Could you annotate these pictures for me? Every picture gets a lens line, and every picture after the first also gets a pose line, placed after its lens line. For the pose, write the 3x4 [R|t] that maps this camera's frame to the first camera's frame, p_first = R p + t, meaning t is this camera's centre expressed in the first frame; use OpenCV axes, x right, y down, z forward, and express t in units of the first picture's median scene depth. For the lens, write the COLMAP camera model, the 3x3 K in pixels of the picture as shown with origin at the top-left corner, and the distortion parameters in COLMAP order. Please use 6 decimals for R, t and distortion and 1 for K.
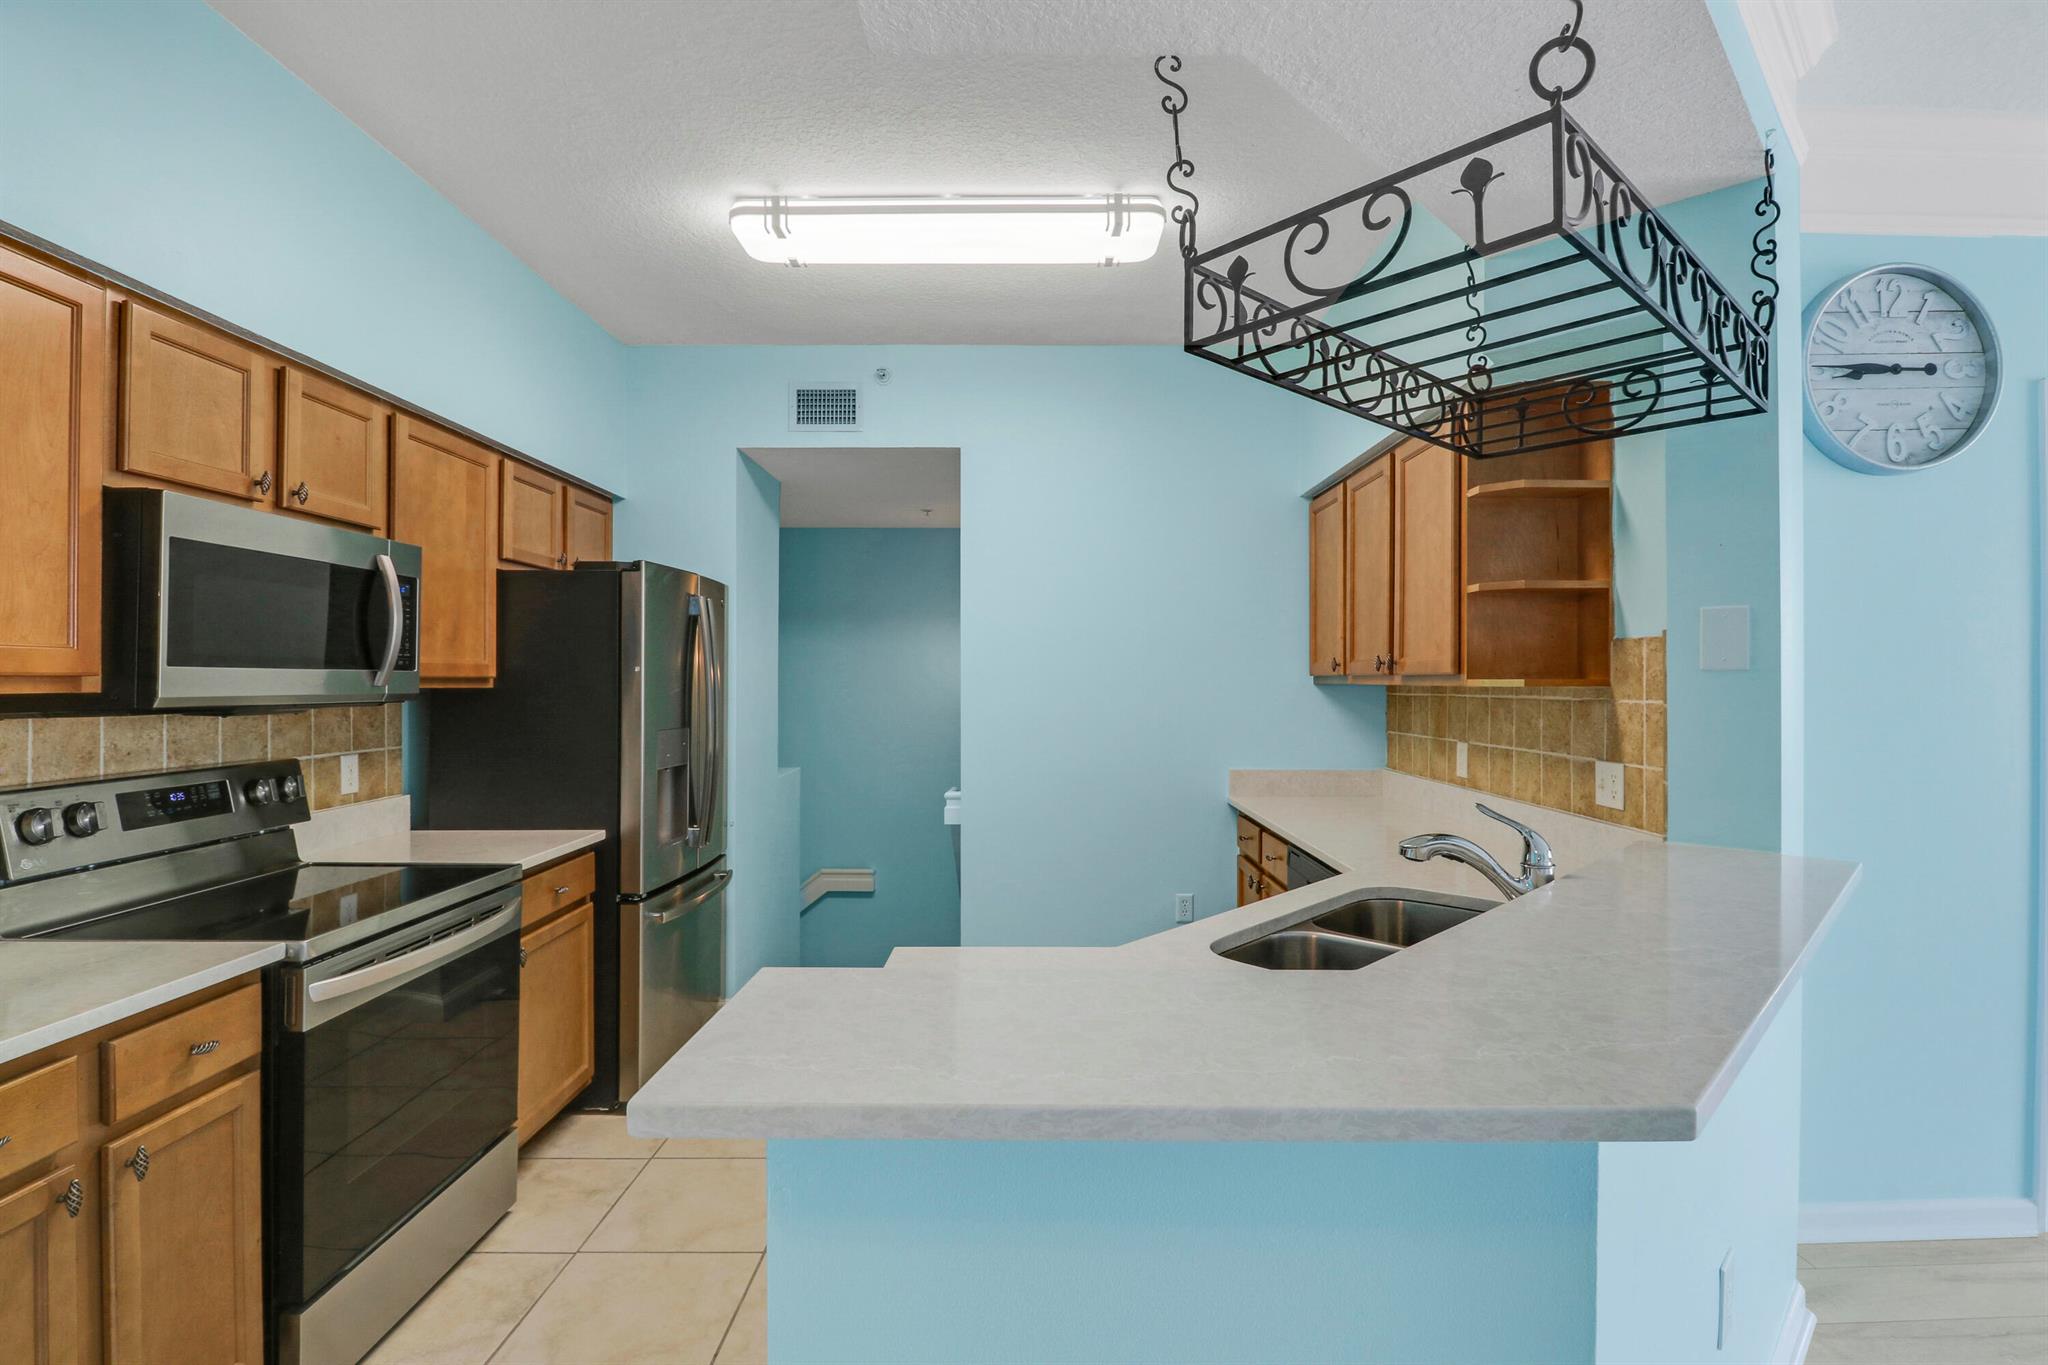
lens RADIAL K [[956.0, 0, 1034.7], [0, 956.0, 675.8], [0, 0, 1]] dist [0.014101, -0.017552]
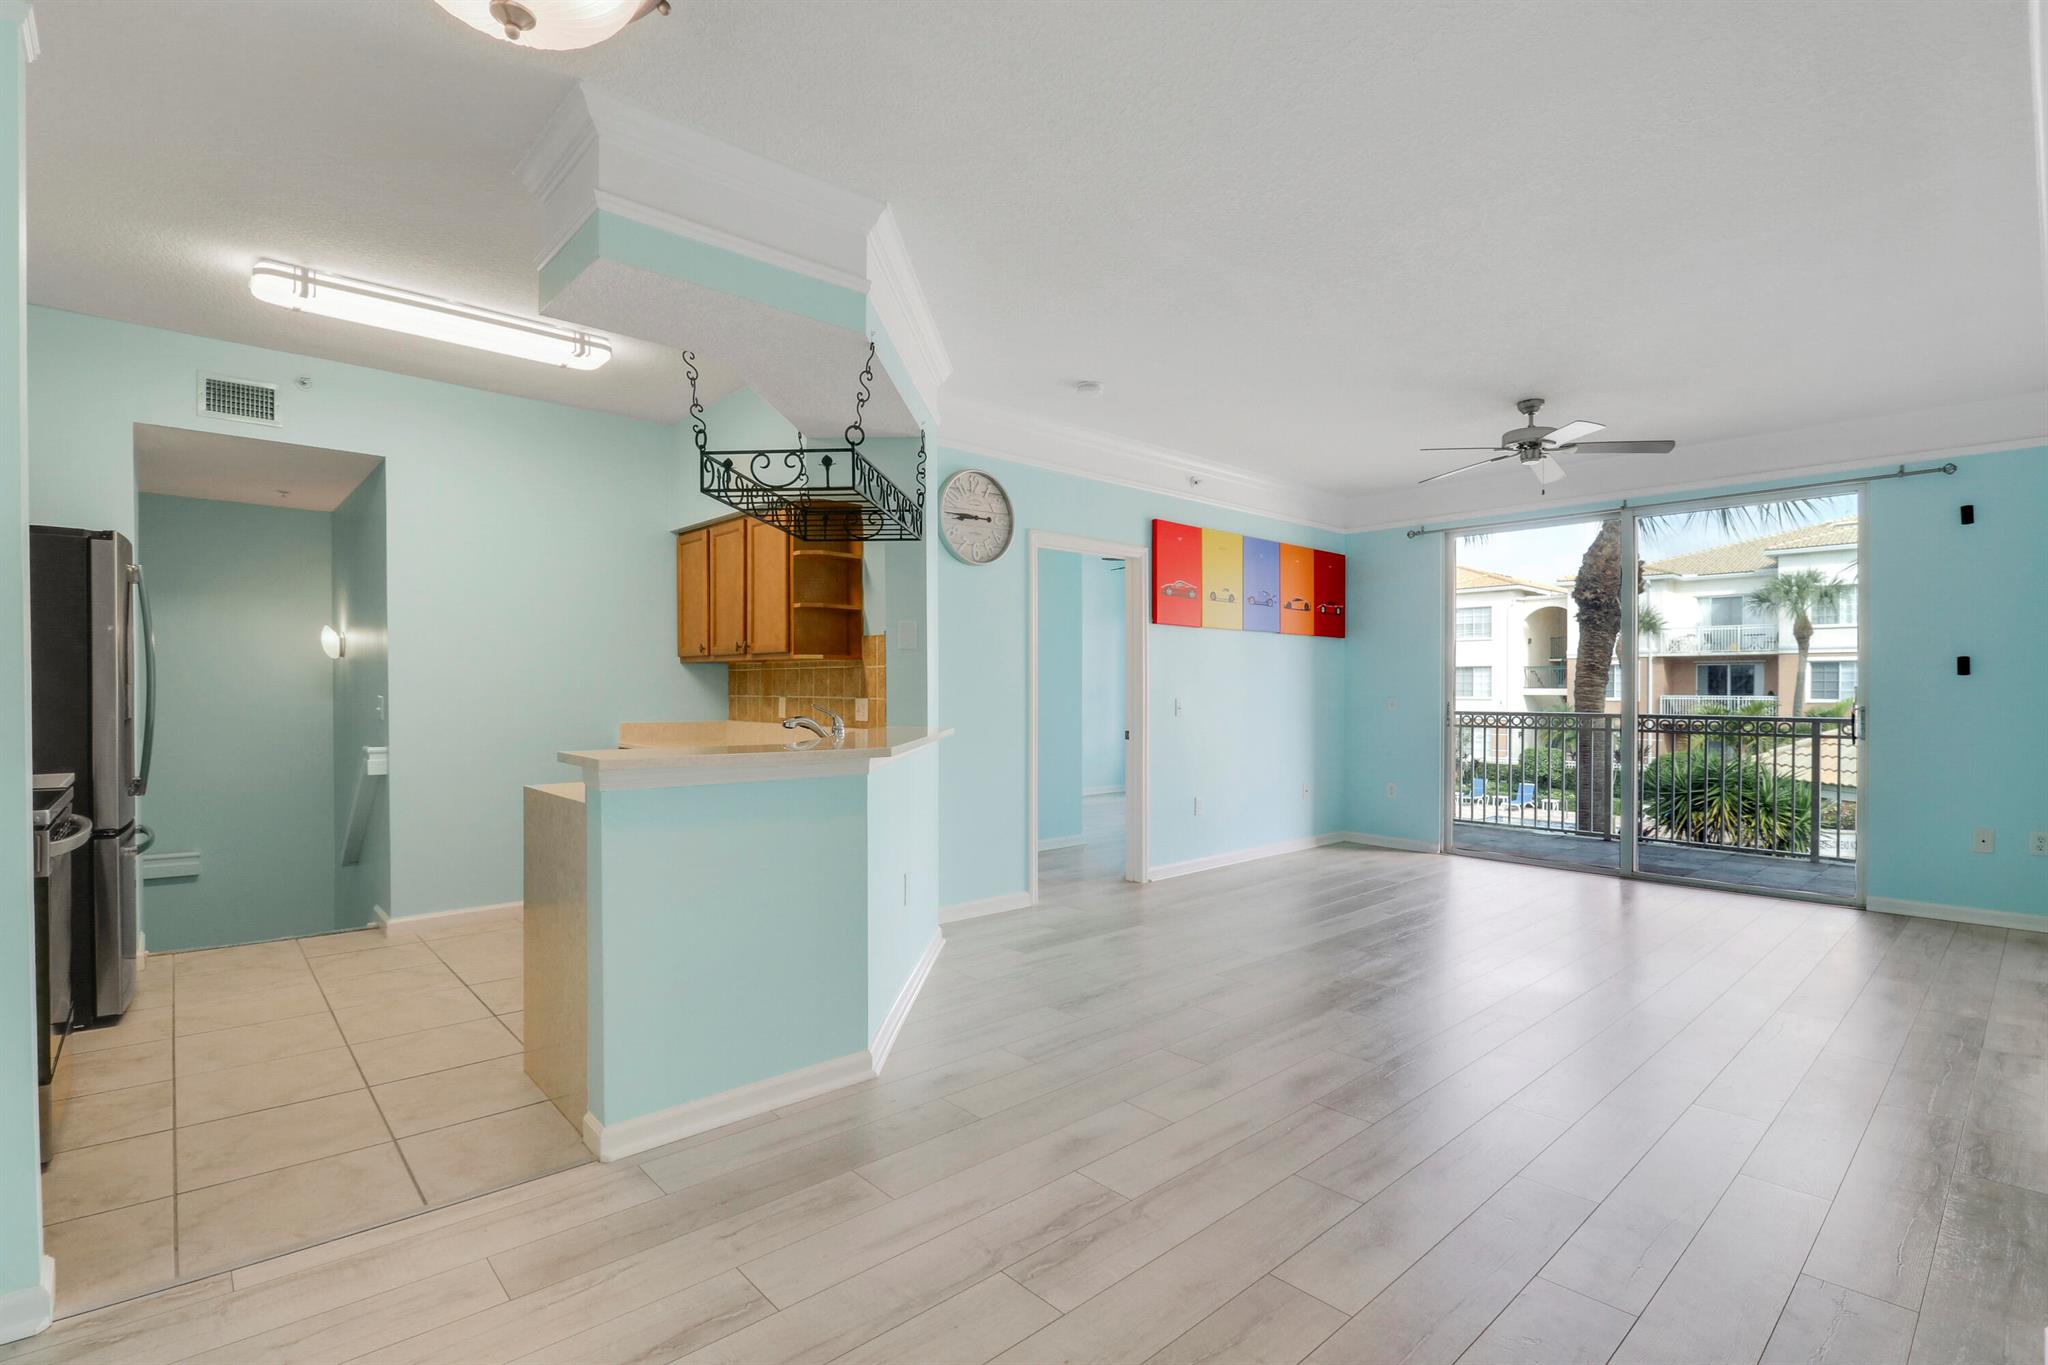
lens RADIAL K [[941.5, 0, 1026.1], [0, 941.5, 693.8], [0, 0, 1]] dist [-0.000837, -0.010060]
pose [[0.748927, -0.000671, 0.662652, -0.409025], [-0.009374, 0.999889, 0.011607, 0.053065], [-0.662586, -0.014905, 0.748838, -0.642515]]
